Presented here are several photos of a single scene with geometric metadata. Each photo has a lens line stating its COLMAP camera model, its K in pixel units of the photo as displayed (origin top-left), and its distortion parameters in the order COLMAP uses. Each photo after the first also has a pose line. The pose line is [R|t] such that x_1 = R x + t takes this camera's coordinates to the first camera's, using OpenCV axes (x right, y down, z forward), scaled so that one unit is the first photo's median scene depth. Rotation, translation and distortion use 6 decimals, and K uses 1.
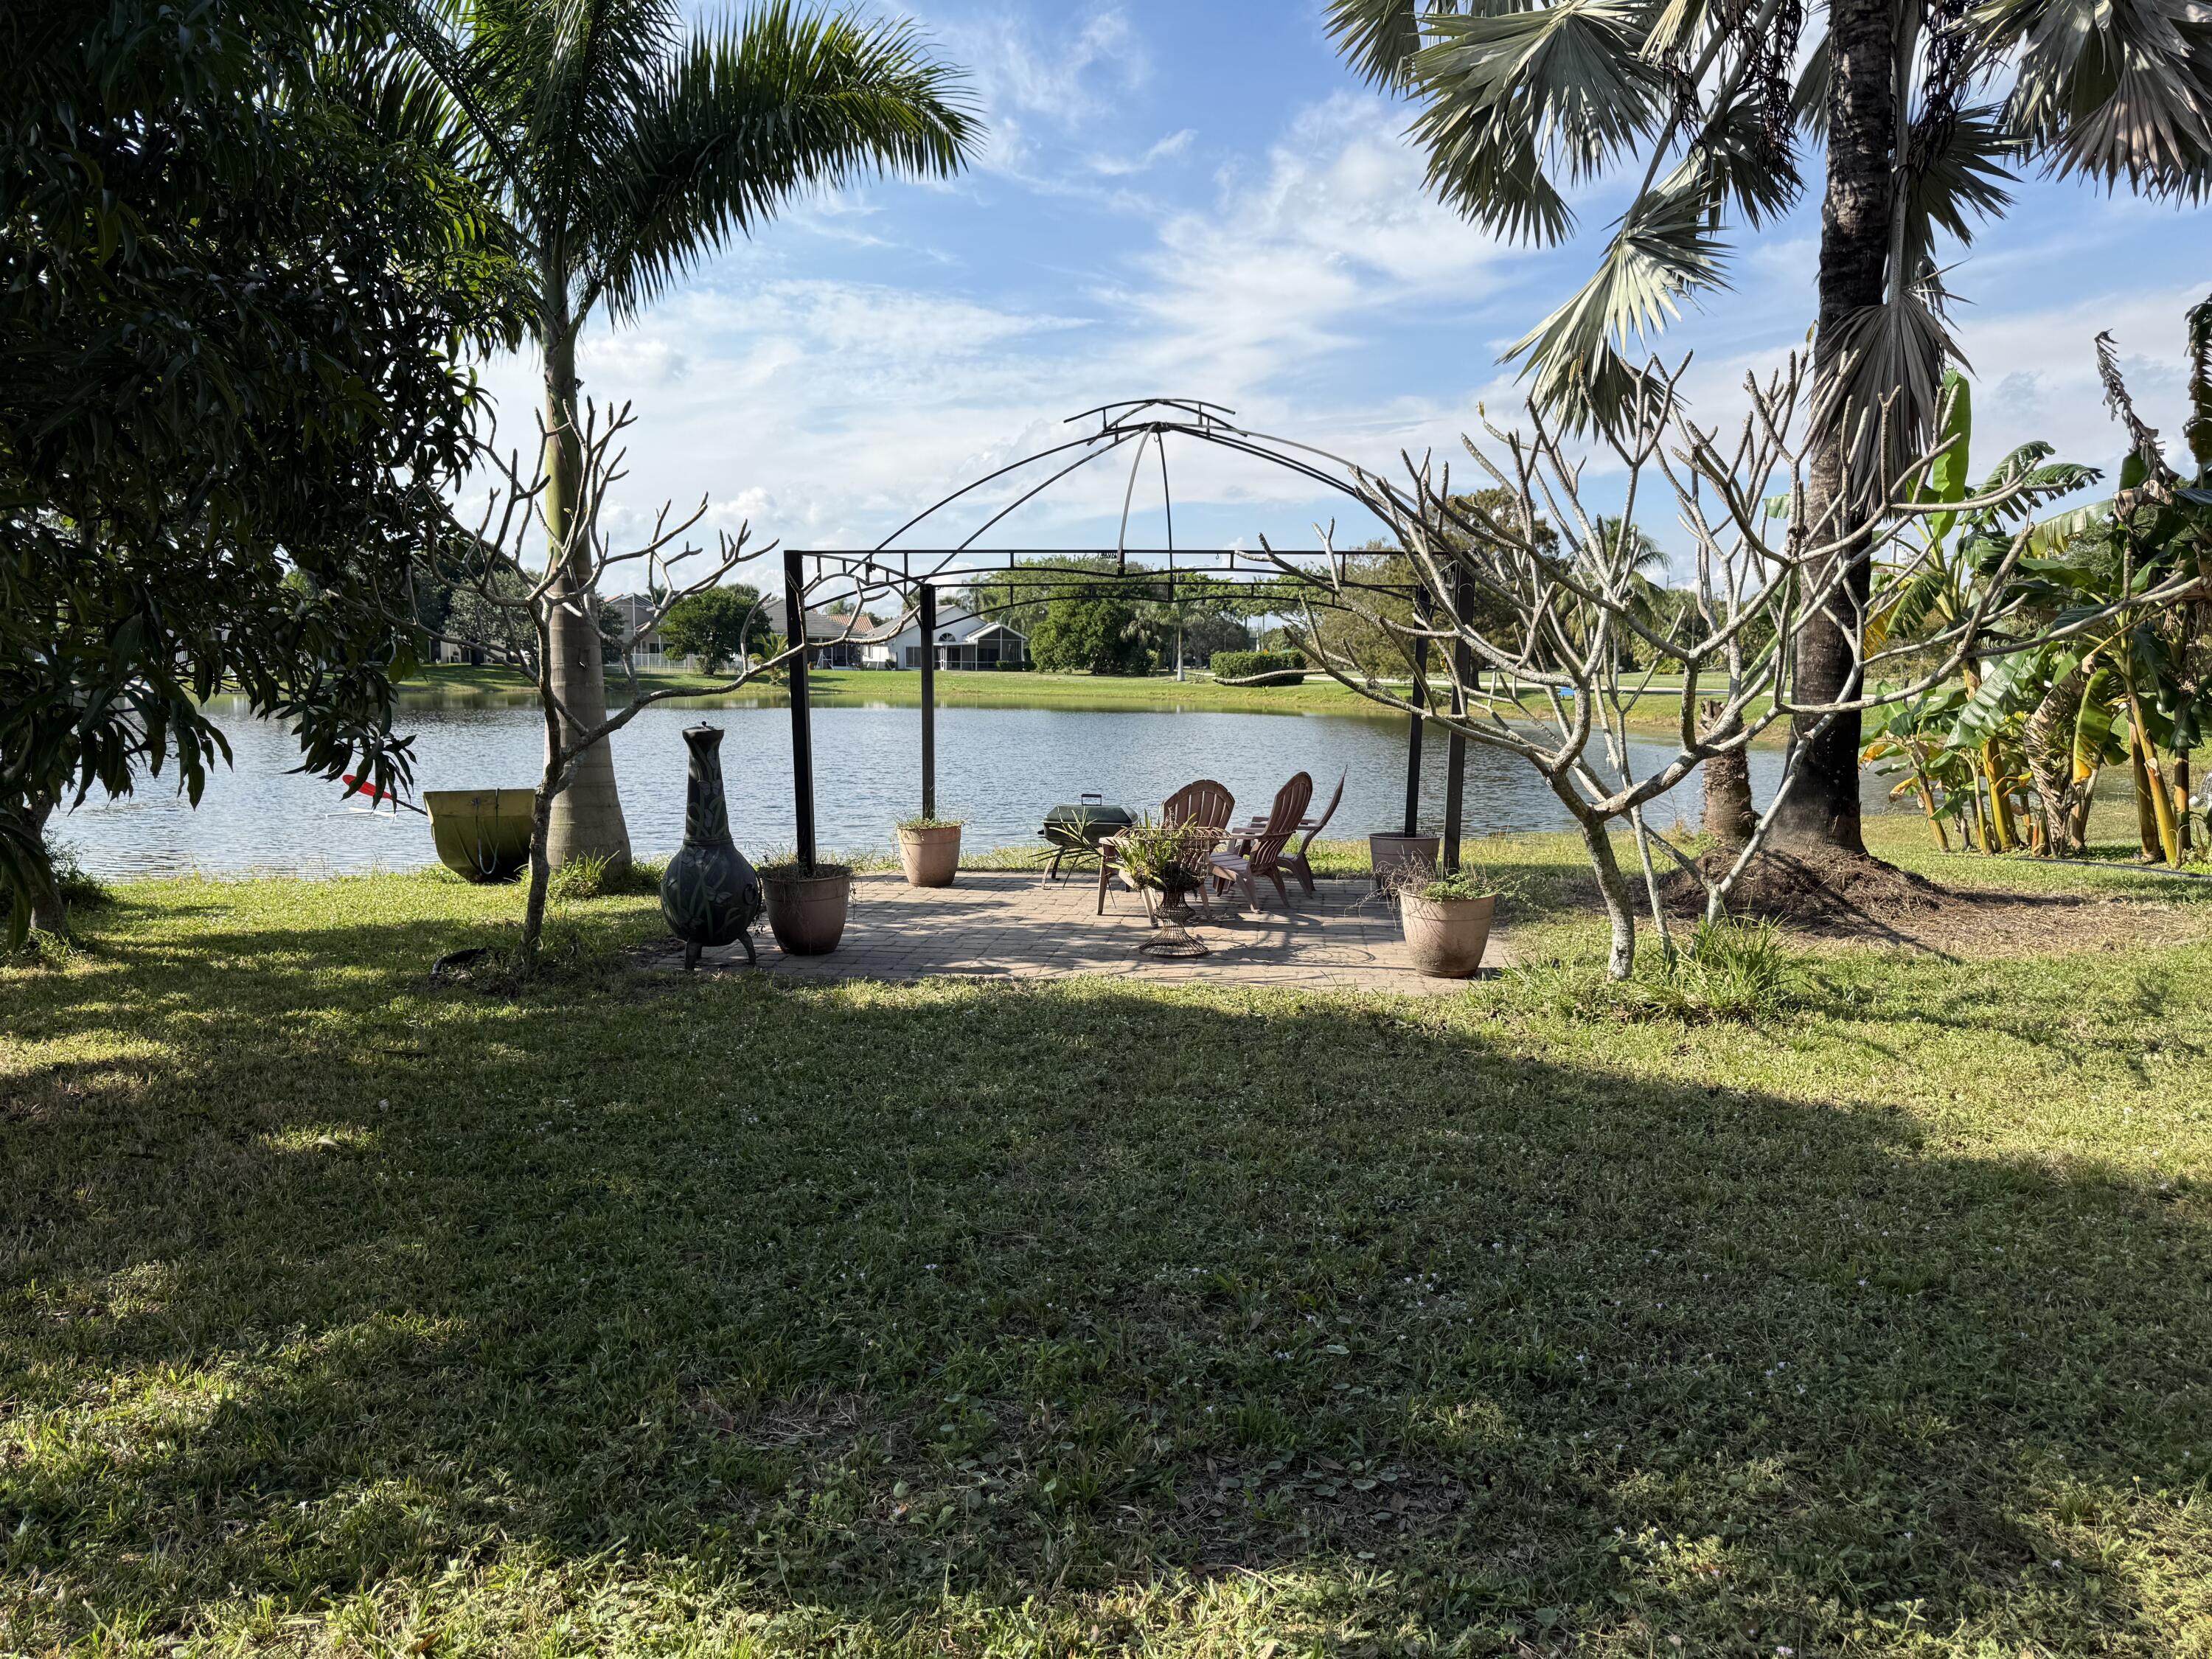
lens RADIAL K [[1551.4, 0, 1110.1], [0, 1551.4, 825.2], [0, 0, 1]] dist [-0.016928, -0.024913]
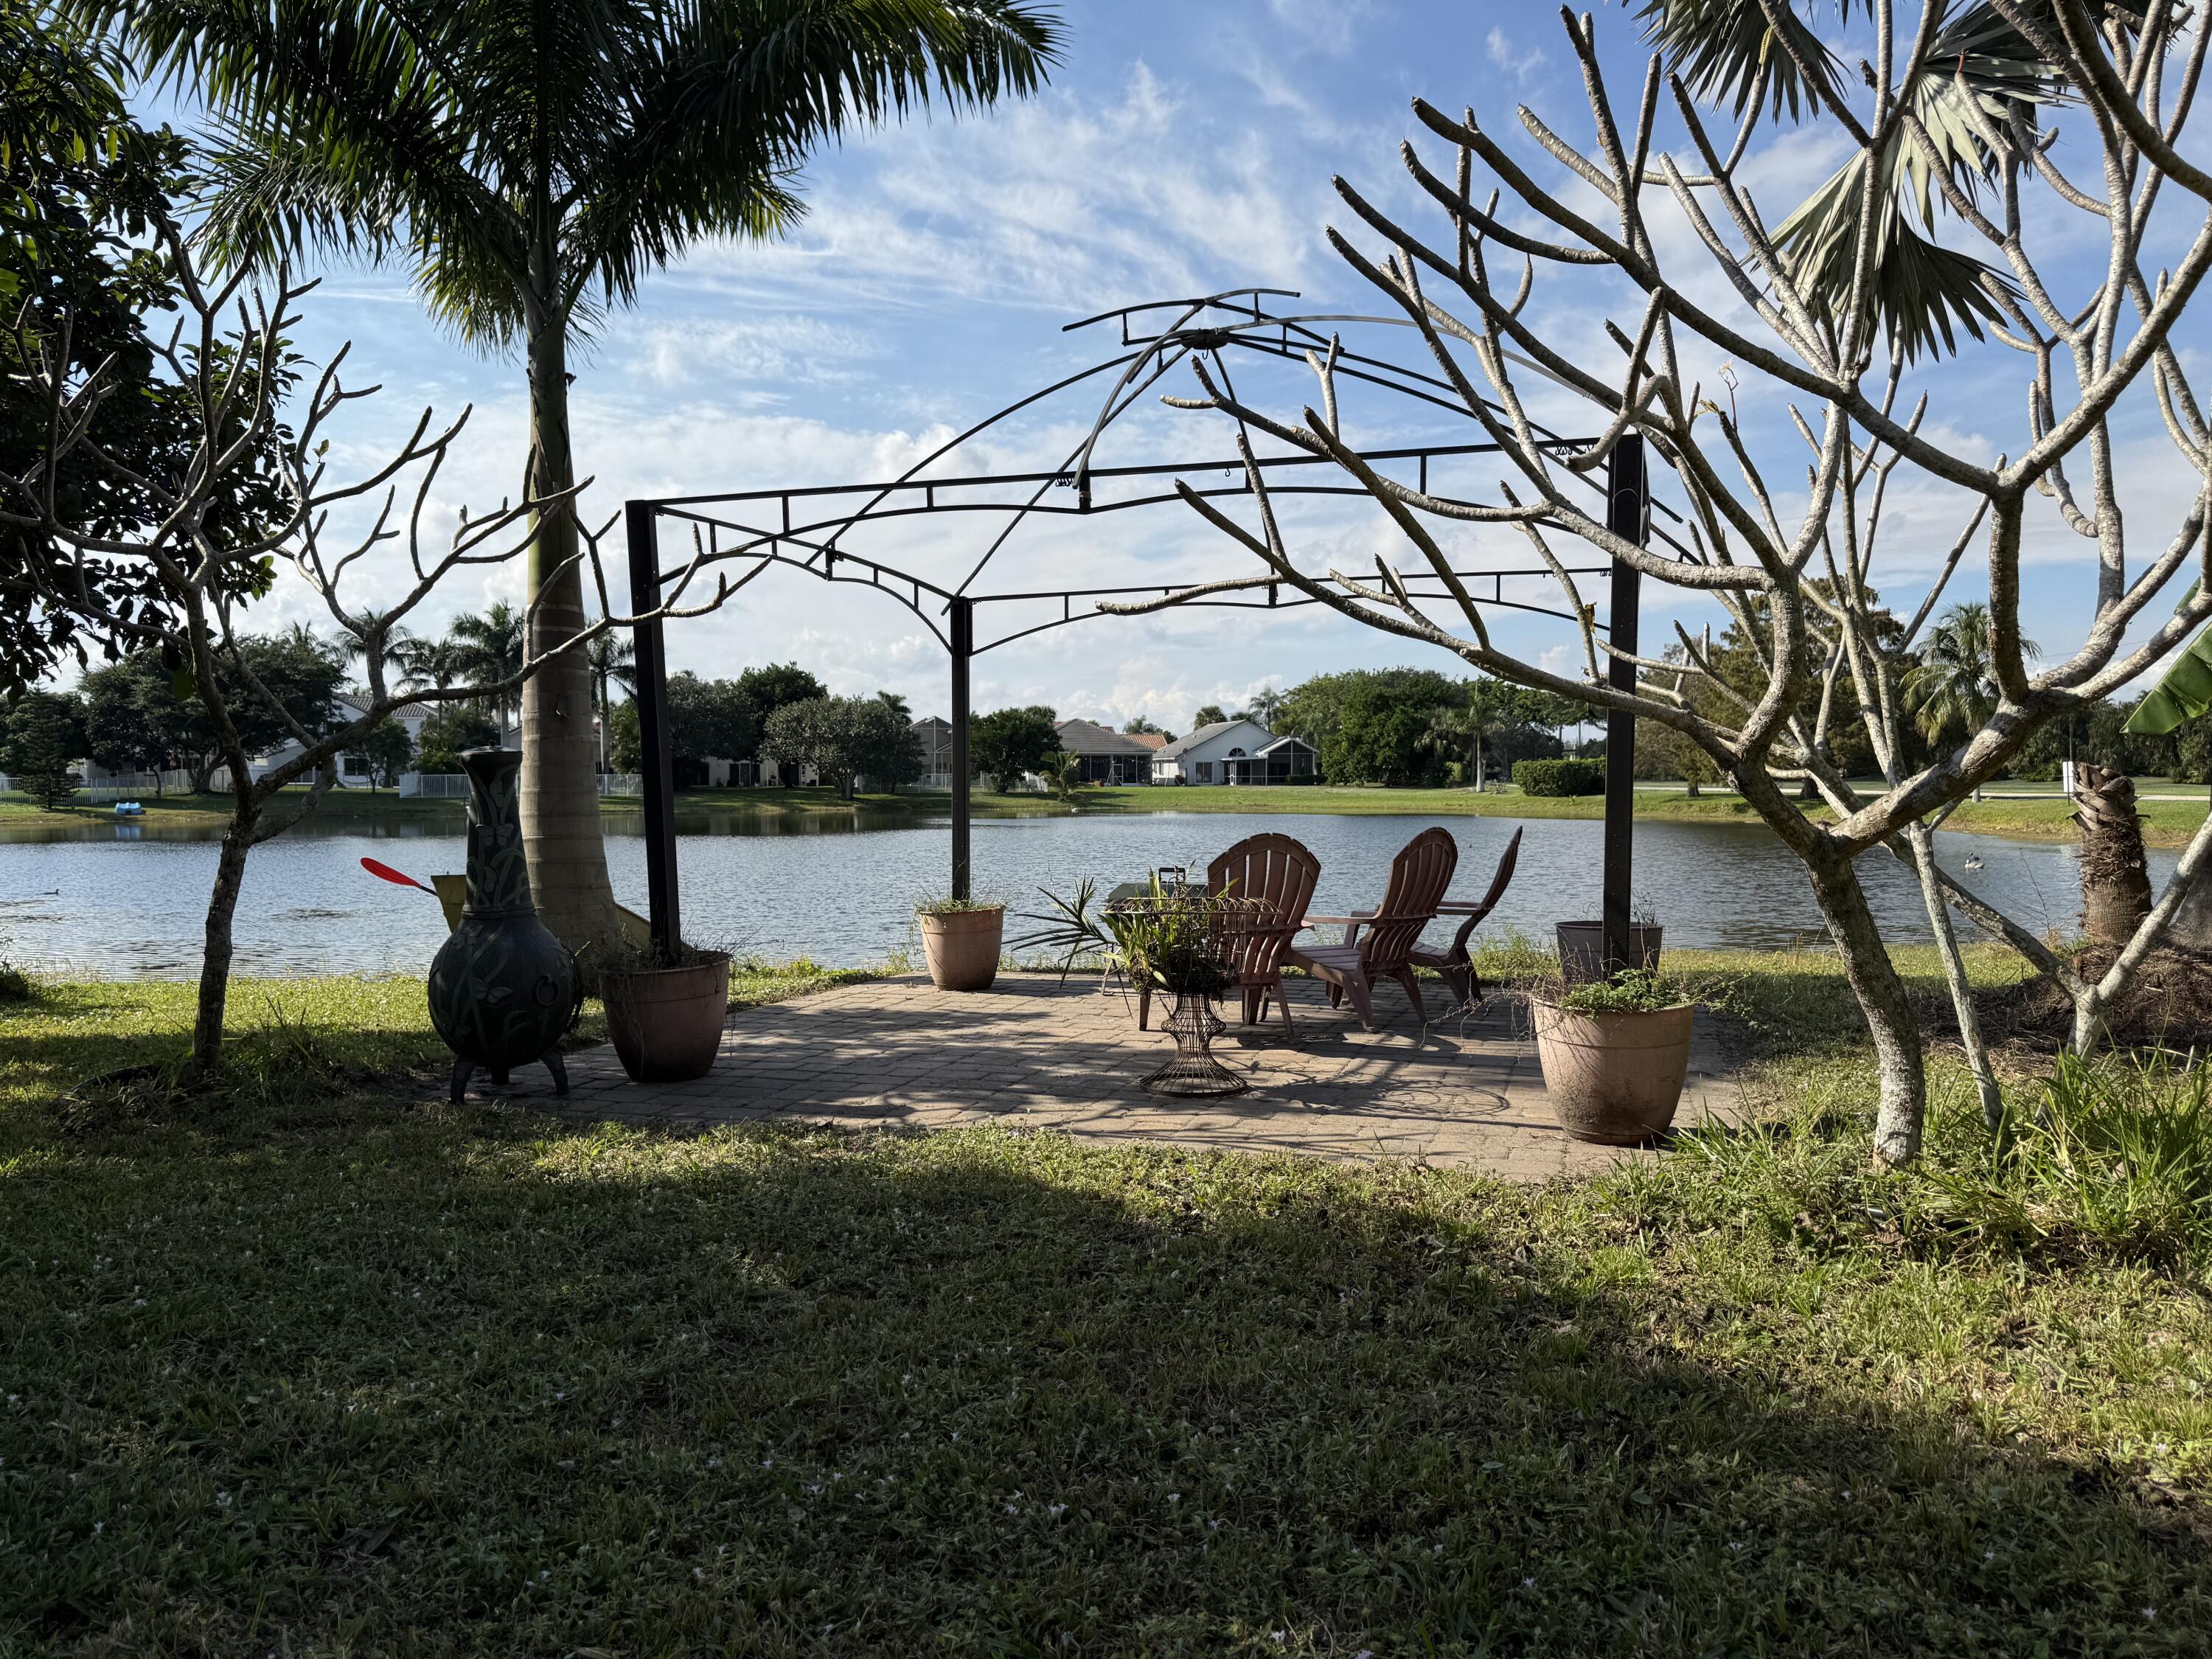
lens RADIAL K [[1551.4, 0, 1108.4], [0, 1551.4, 829.0], [0, 0, 1]] dist [-0.016928, -0.024913]
pose [[0.979467, -0.008066, -0.201442, 0.118101], [-0.007321, 0.997117, -0.075524, 0.018920], [0.201470, 0.075449, 0.976584, 0.291402]]
